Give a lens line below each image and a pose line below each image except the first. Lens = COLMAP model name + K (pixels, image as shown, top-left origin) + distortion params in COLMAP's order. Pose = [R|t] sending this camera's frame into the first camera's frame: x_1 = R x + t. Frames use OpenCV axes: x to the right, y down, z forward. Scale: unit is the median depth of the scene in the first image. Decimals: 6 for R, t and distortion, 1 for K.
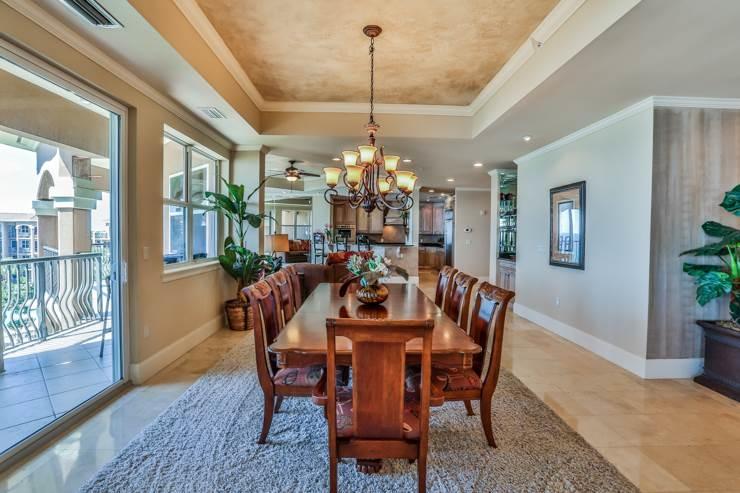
lens RADIAL K [[362.4, 0, 371.2], [0, 362.4, 245.4], [0, 0, 1]] dist [-0.031706, 0.007800]
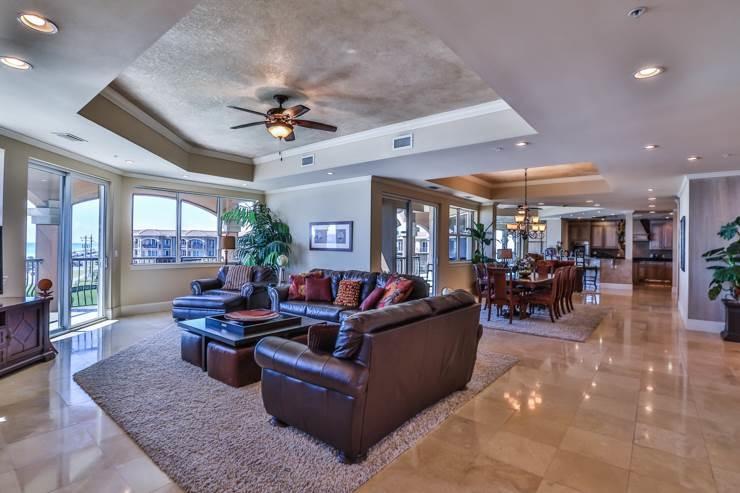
lens RADIAL K [[362.4, 0, 371.6], [0, 362.4, 245.0], [0, 0, 1]] dist [-0.031706, 0.007800]
pose [[0.761504, -0.000995, -0.648159, 0.462347], [-0.026648, 0.999105, -0.032842, 0.031128], [0.647612, 0.042281, 0.760796, -0.909611]]
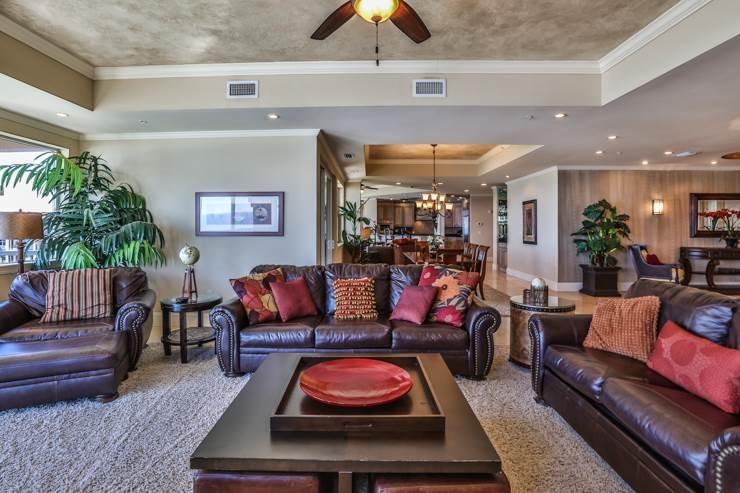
lens RADIAL K [[362.4, 0, 365.2], [0, 362.4, 225.7], [0, 0, 1]] dist [-0.031706, 0.007800]
pose [[0.998270, -0.011164, -0.057721, -0.189331], [0.009074, 0.999298, -0.036344, 0.022692], [0.058086, 0.035757, 0.997671, -0.847435]]
